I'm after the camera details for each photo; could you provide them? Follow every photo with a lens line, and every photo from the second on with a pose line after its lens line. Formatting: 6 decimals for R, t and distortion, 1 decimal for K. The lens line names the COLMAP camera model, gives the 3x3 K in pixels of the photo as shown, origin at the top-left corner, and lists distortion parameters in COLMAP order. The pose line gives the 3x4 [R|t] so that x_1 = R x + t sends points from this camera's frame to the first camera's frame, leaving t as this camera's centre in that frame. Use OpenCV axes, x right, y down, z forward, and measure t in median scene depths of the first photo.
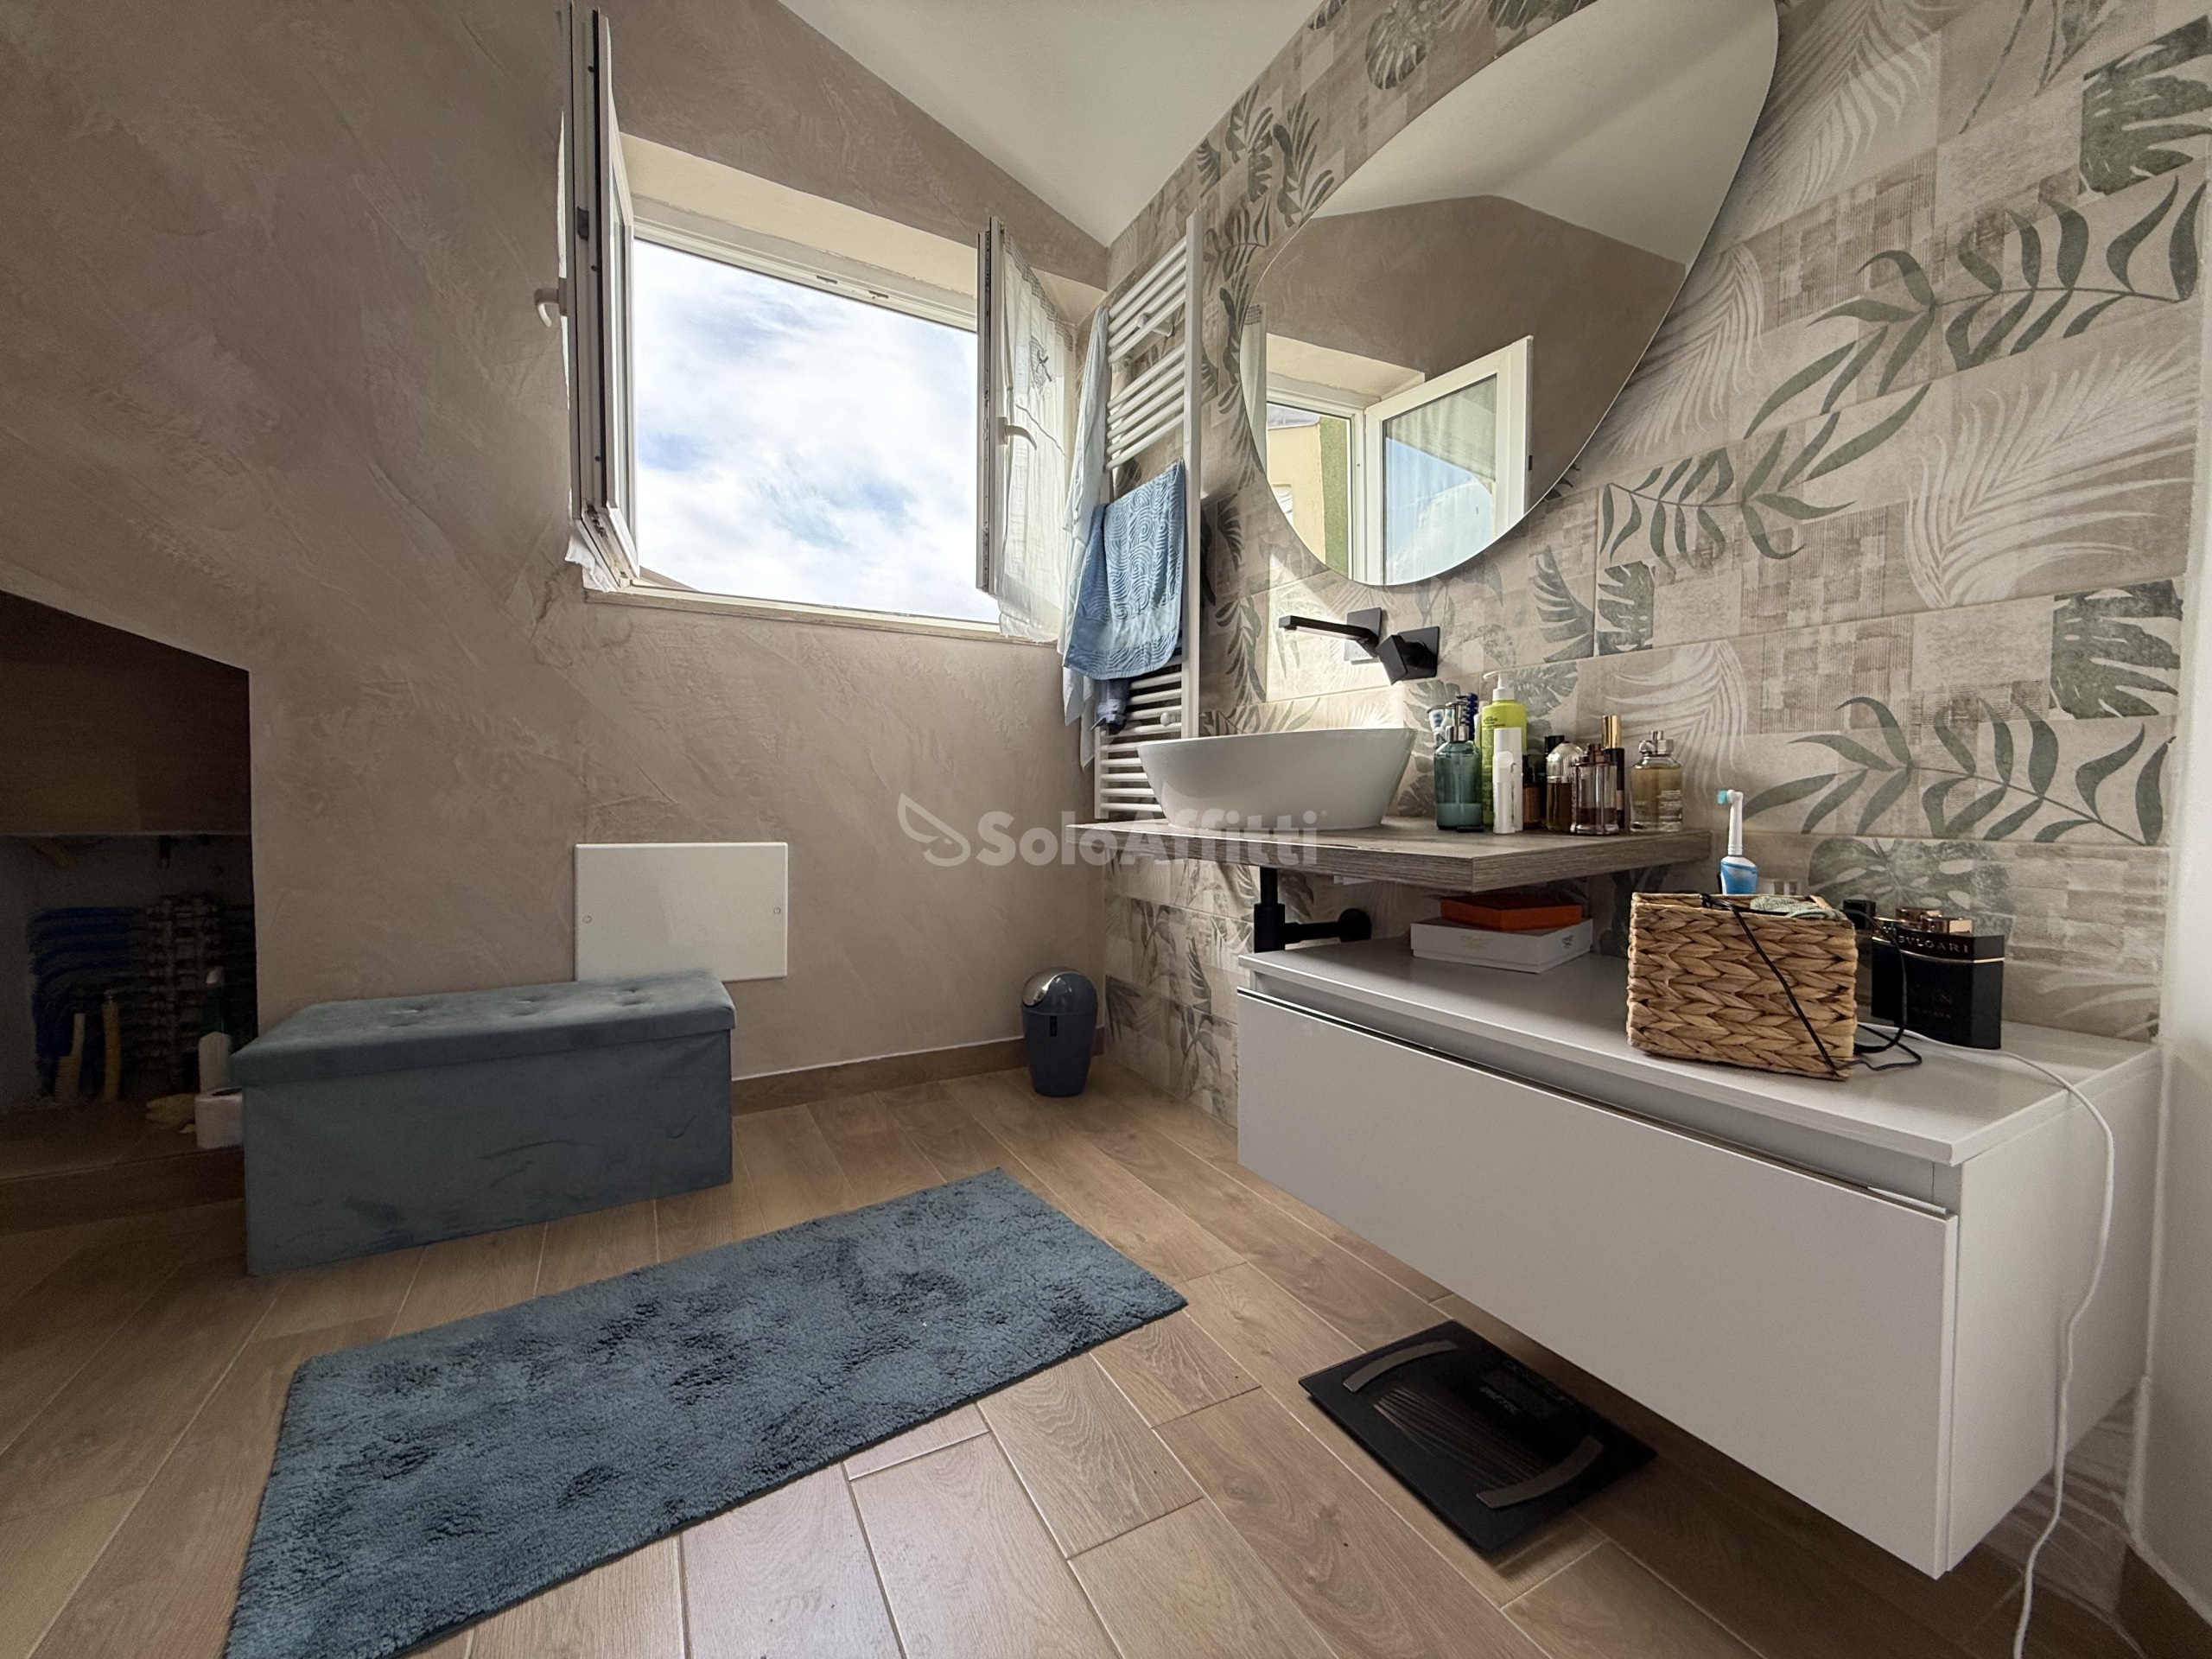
lens RADIAL K [[878.6, 0, 1094.2], [0, 878.6, 830.6], [0, 0, 1]] dist [0.000162, -0.000669]
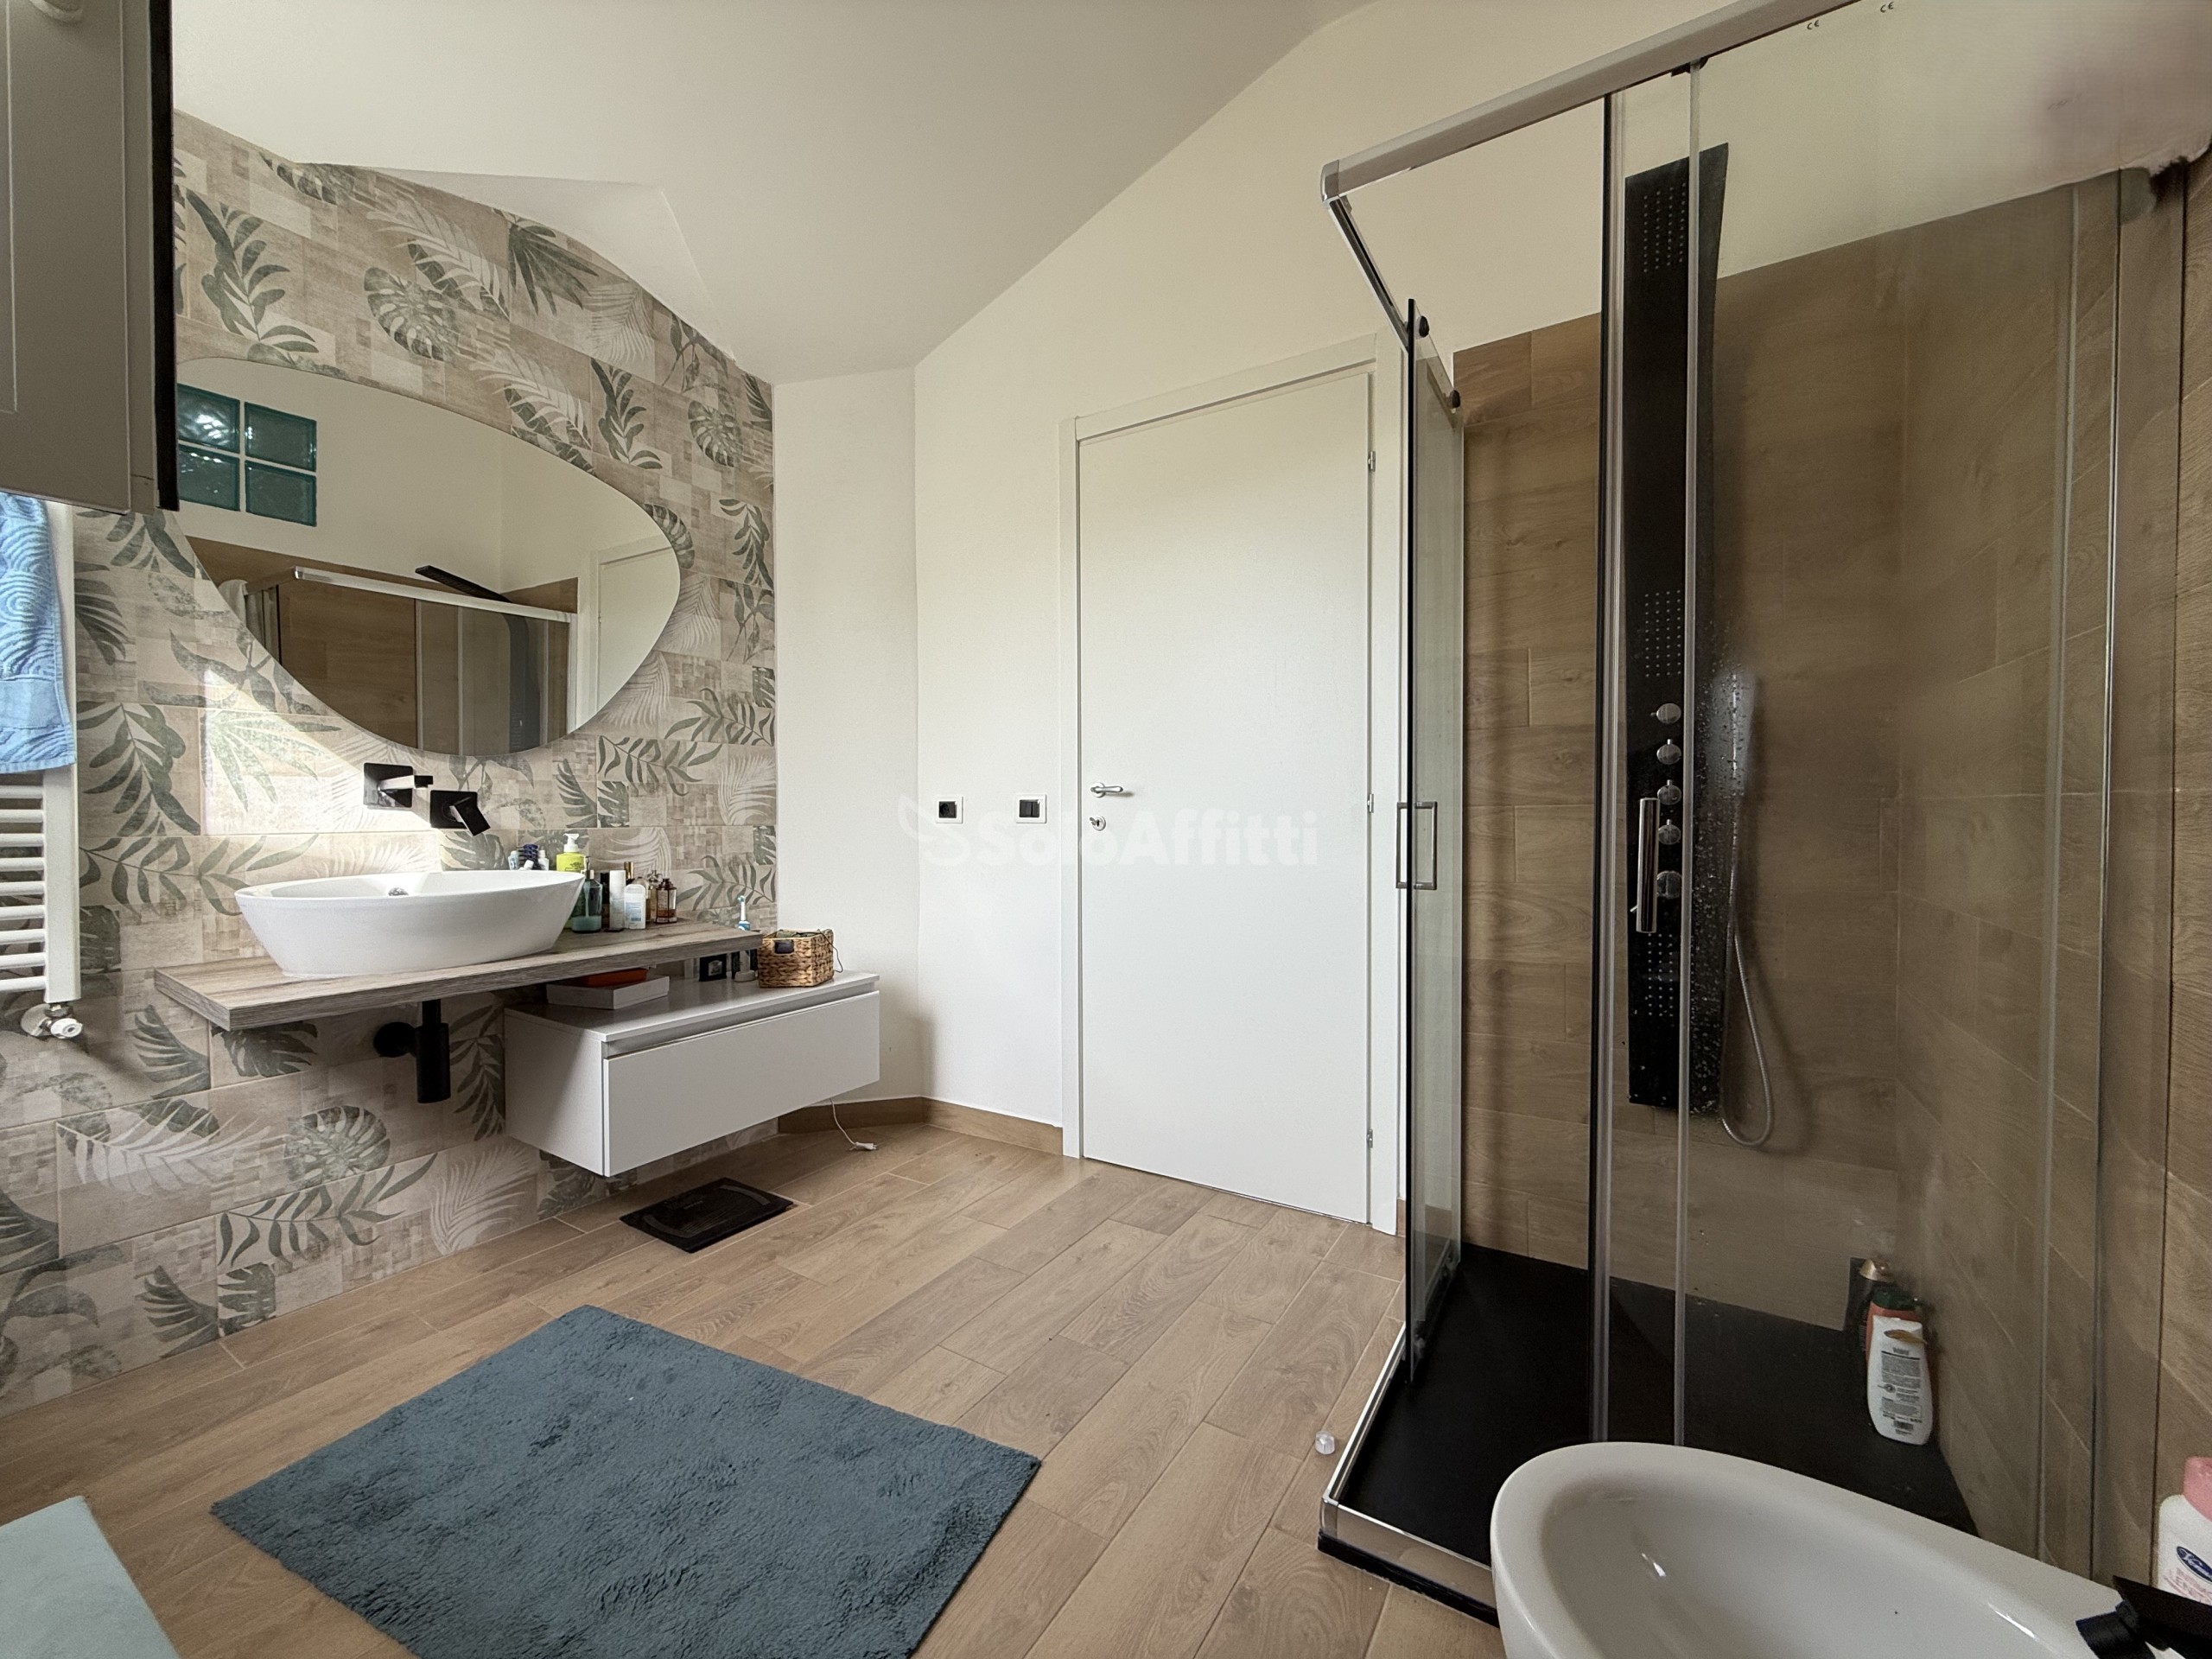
lens RADIAL K [[878.6, 0, 1106.4], [0, 878.6, 826.9], [0, 0, 1]] dist [0.000162, -0.000669]
pose [[-0.497513, -0.018358, 0.867262, -1.668972], [0.039094, 0.998286, 0.043558, -0.259494], [-0.866575, 0.055575, -0.495943, 1.080621]]
